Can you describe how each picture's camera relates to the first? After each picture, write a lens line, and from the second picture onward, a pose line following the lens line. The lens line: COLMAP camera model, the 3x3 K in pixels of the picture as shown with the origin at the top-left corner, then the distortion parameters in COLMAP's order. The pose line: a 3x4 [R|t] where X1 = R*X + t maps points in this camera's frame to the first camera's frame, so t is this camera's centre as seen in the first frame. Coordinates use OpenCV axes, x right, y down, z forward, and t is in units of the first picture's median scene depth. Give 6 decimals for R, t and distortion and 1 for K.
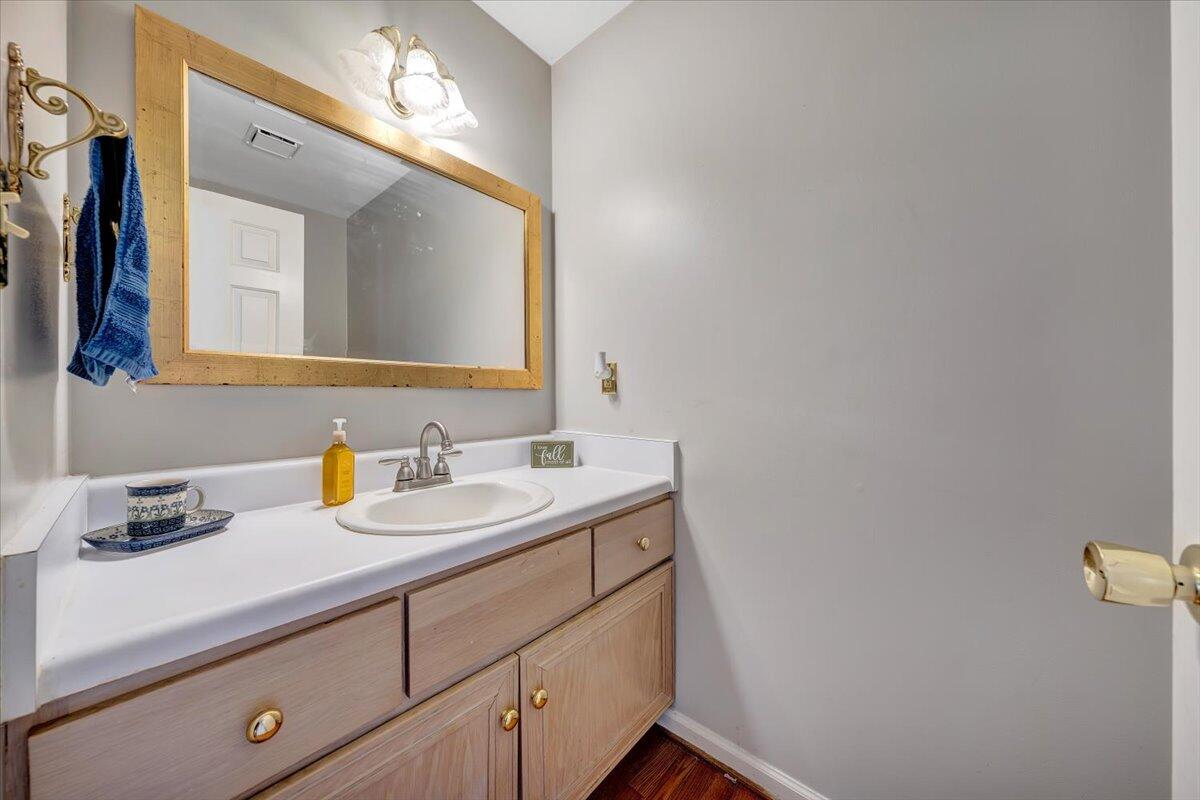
lens RADIAL K [[416.4, 0, 598.6], [0, 416.4, 395.5], [0, 0, 1]] dist [-0.001340, -0.000012]
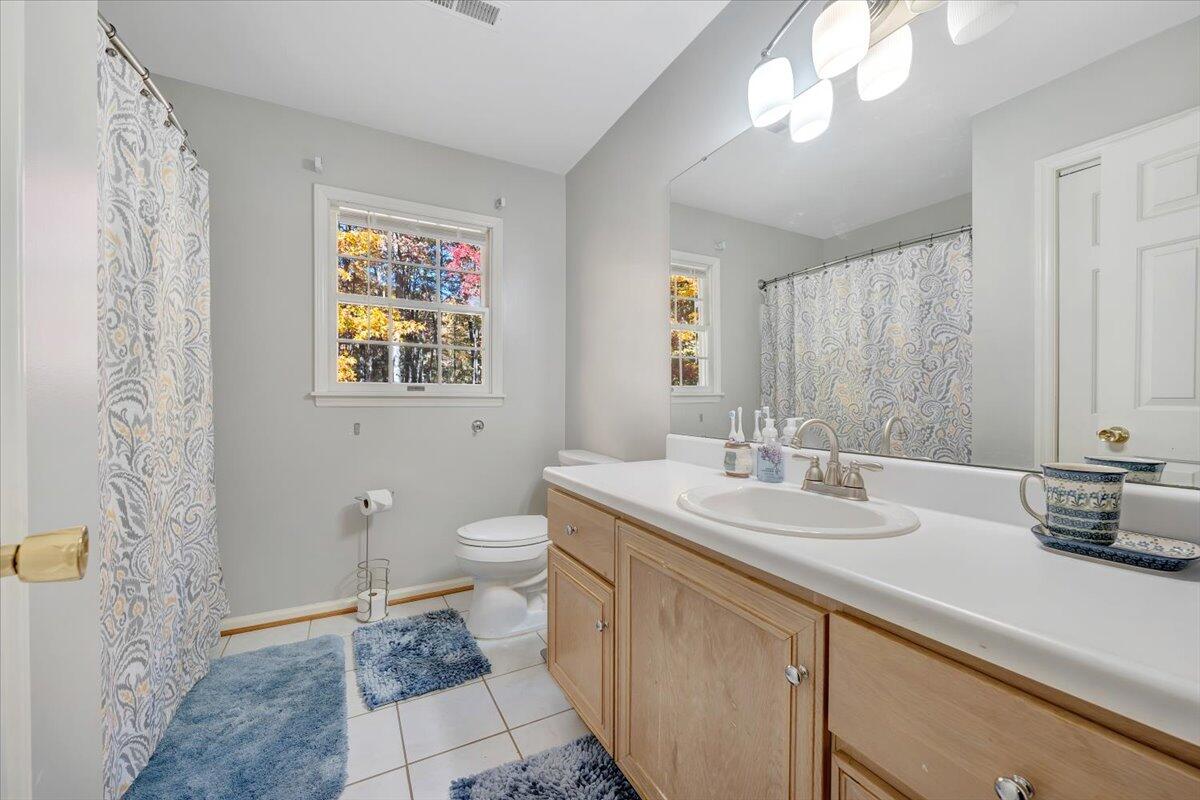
lens RADIAL K [[468.6, 0, 600.0], [0, 468.6, 400.0], [0, 0, 1]] dist [-0.000239, 0.000019]
pose [[-0.343159, 0.005216, -0.939263, 0.672810], [-0.001298, 0.999981, 0.006027, 0.014445], [0.939277, 0.003287, -0.343145, 0.887870]]
